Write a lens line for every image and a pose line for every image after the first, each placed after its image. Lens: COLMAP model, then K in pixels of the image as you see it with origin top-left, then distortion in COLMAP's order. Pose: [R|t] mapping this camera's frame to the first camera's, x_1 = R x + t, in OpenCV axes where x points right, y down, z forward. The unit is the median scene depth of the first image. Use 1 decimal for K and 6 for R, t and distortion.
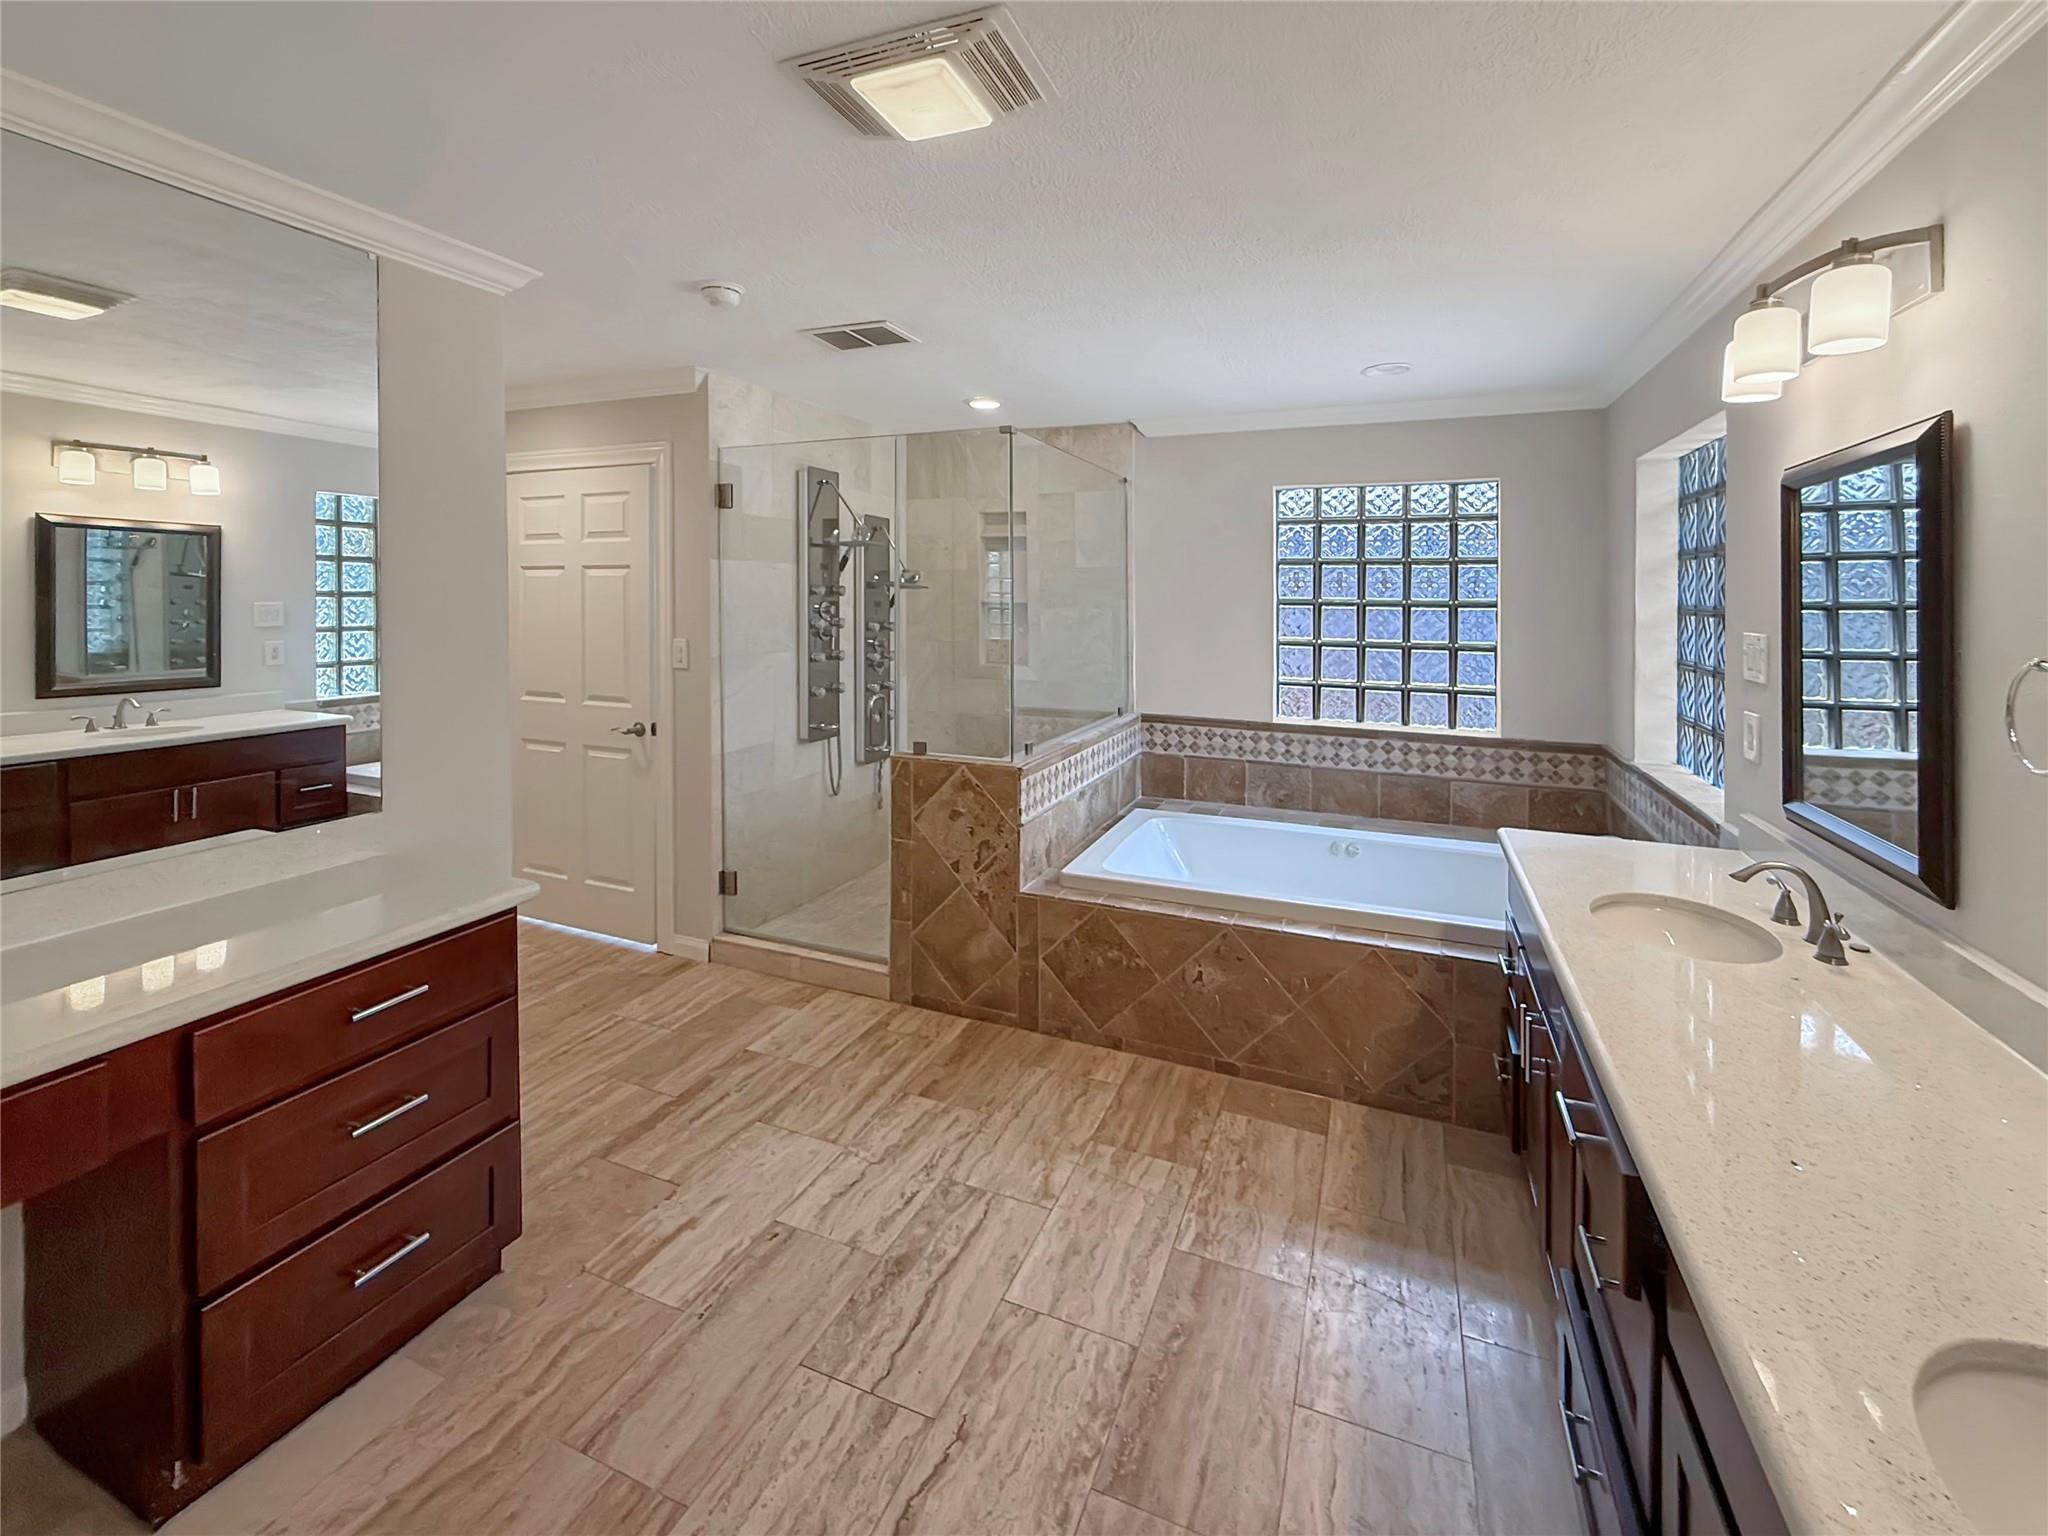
lens RADIAL K [[859.9, 0, 981.5], [0, 859.9, 636.0], [0, 0, 1]] dist [-0.000017, -0.000026]
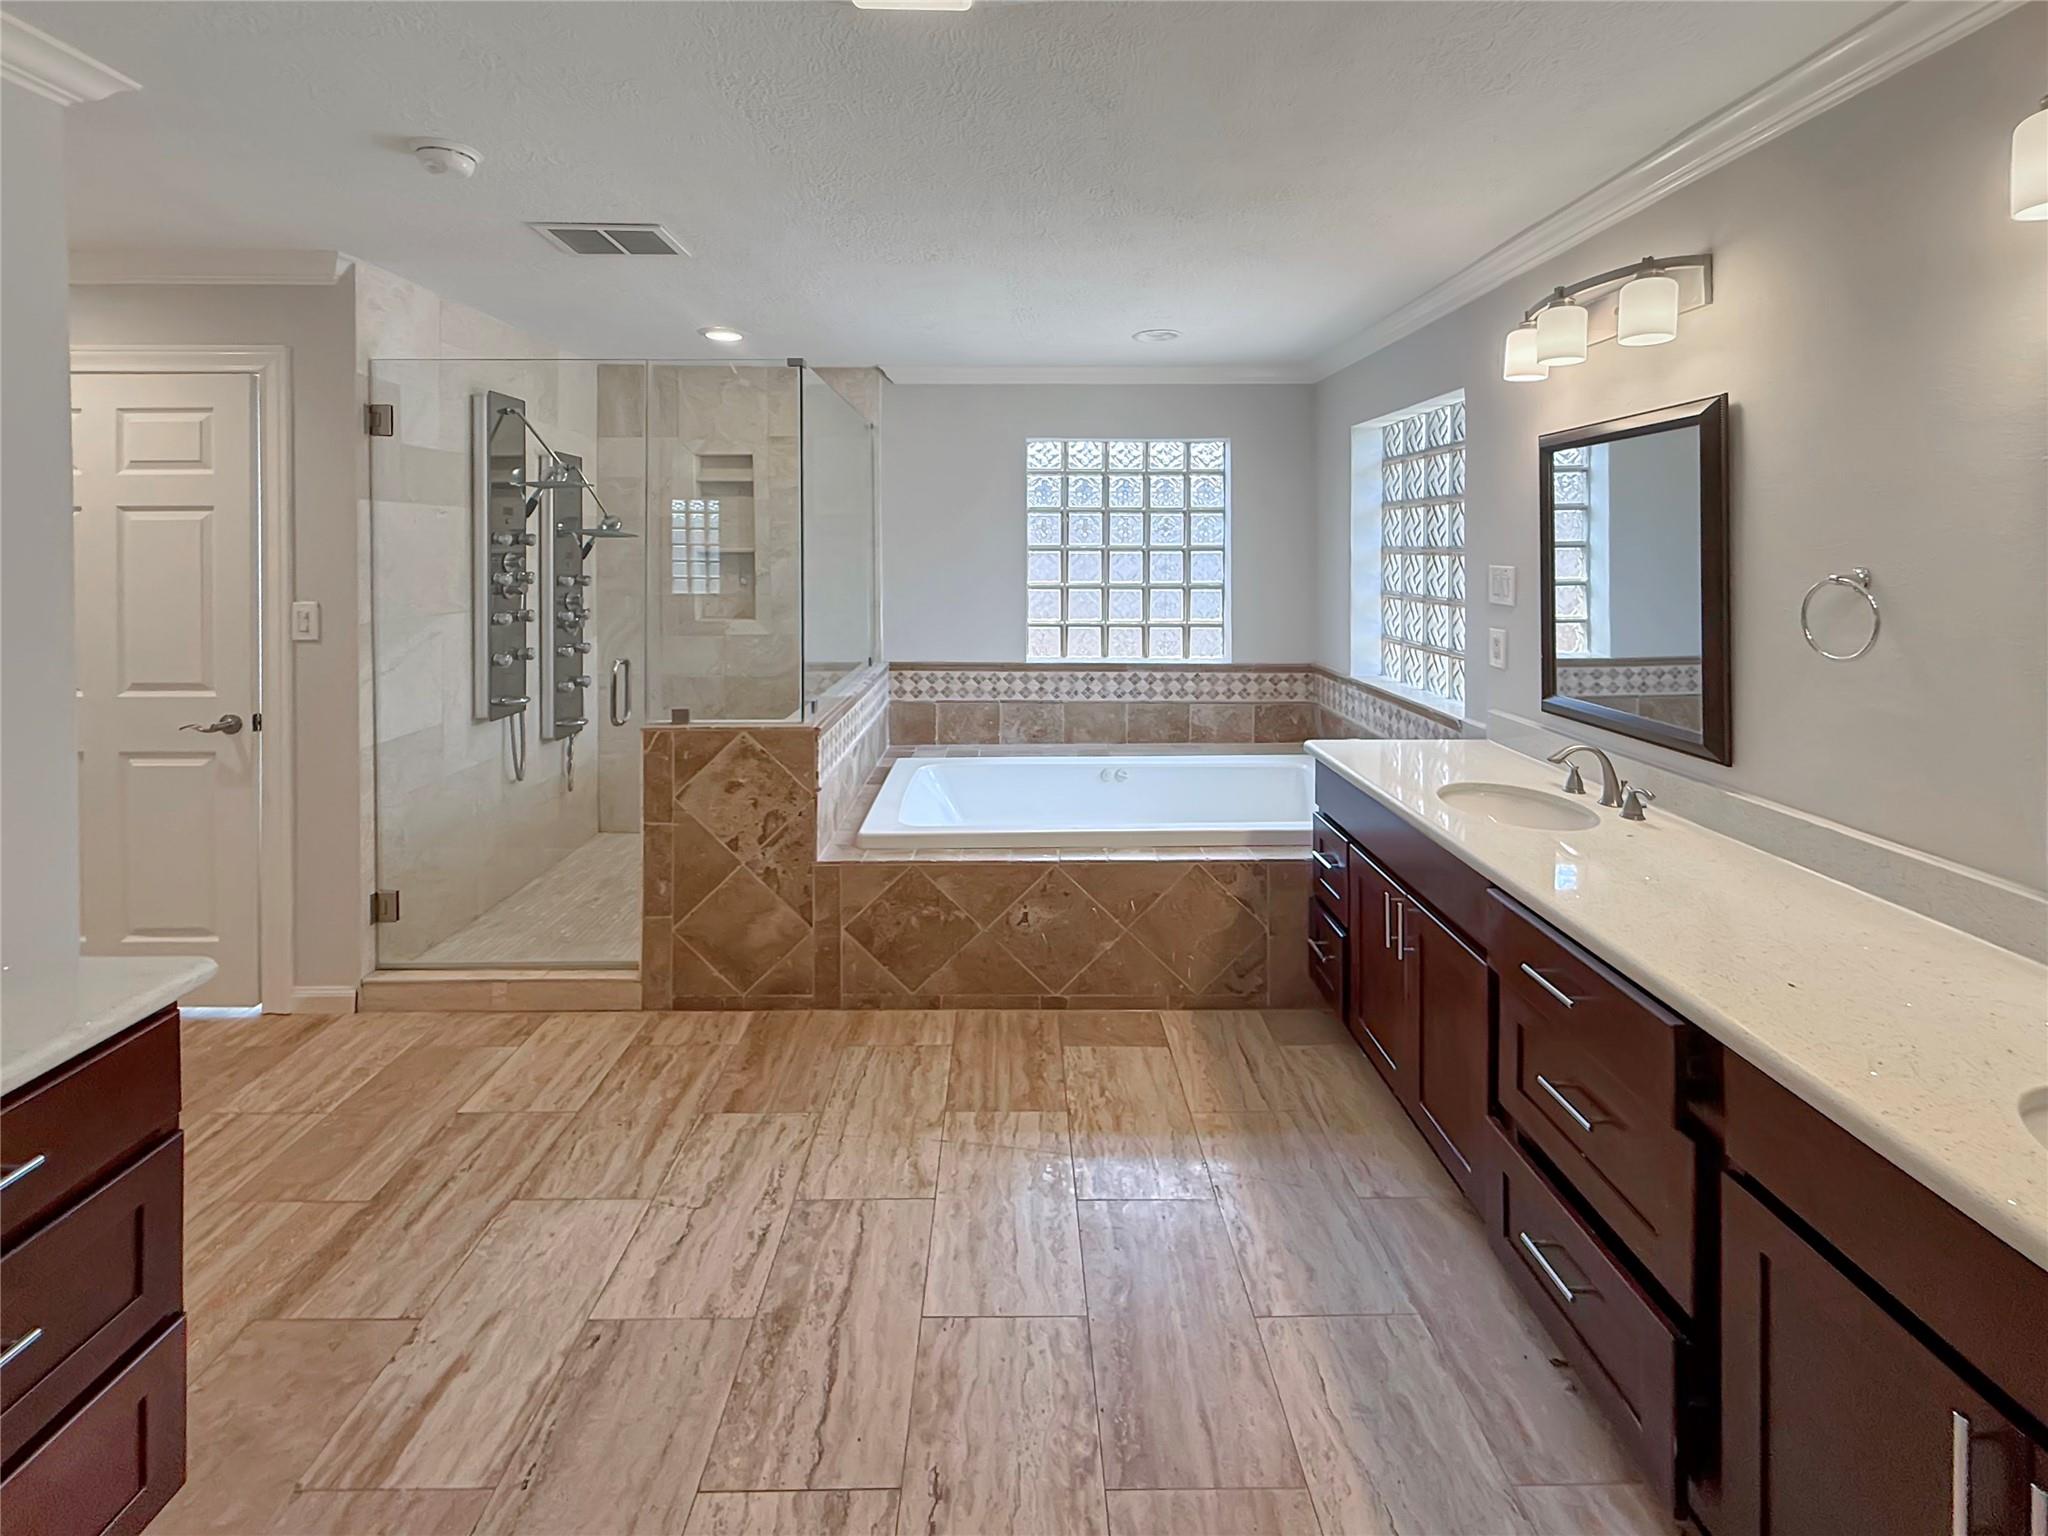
lens RADIAL K [[852.2, 0, 1025.7], [0, 852.2, 576.4], [0, 0, 1]] dist [0.000851, -0.000514]
pose [[0.915053, -0.021136, 0.402780, -0.133002], [0.025214, 0.999670, -0.004825, 0.000454], [-0.402545, 0.014571, 0.915284, 0.075527]]
